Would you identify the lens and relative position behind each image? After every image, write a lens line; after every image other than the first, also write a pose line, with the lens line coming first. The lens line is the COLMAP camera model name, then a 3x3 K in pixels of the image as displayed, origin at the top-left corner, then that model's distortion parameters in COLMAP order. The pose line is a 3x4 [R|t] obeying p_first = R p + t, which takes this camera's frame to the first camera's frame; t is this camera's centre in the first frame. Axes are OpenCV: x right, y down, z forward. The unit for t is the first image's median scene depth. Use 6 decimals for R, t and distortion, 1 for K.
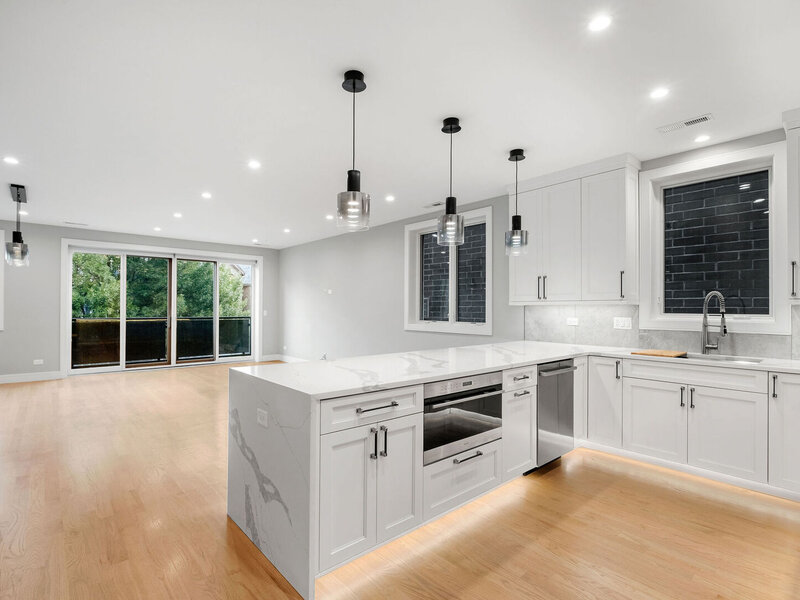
lens RADIAL K [[402.4, 0, 386.0], [0, 402.4, 303.4], [0, 0, 1]] dist [-0.003900, -0.004475]
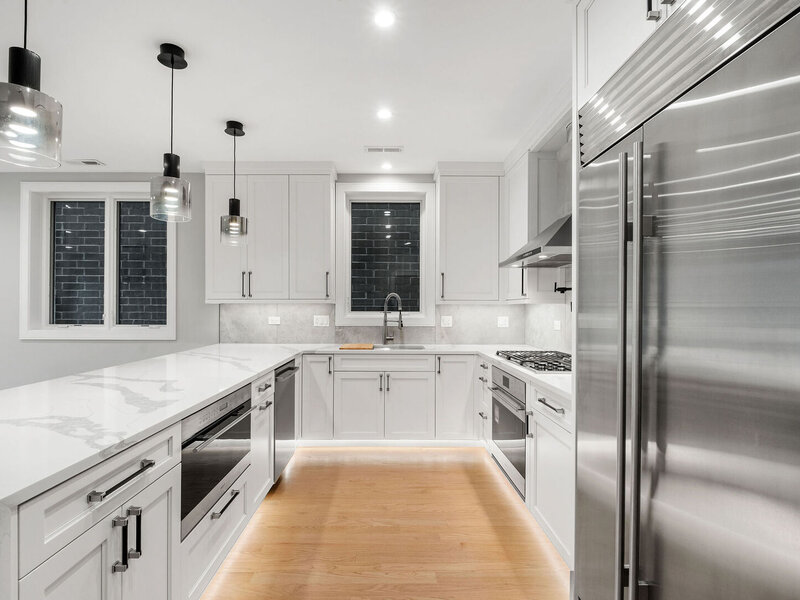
lens RADIAL K [[402.4, 0, 393.1], [0, 402.4, 306.2], [0, 0, 1]] dist [-0.003900, -0.004475]
pose [[0.639740, 0.001420, 0.768590, -0.130423], [-0.009083, 0.999942, 0.005713, 0.002665], [-0.768538, -0.010635, 0.639716, 0.206685]]
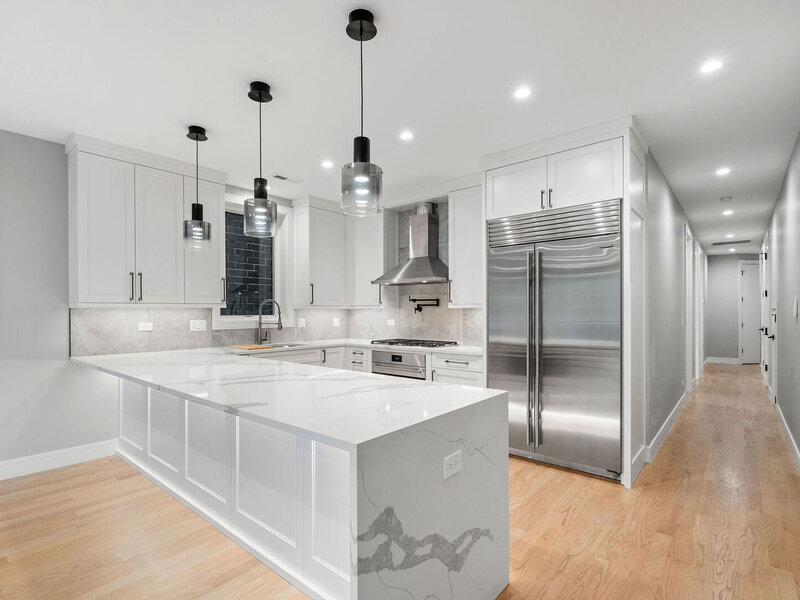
lens RADIAL K [[402.4, 0, 394.0], [0, 402.4, 312.9], [0, 0, 1]] dist [-0.003900, -0.004475]
pose [[-0.165744, -0.006786, 0.986145, -0.648729], [-0.008995, 0.999945, 0.005369, 0.006801], [-0.986128, -0.007981, -0.165796, 0.798375]]
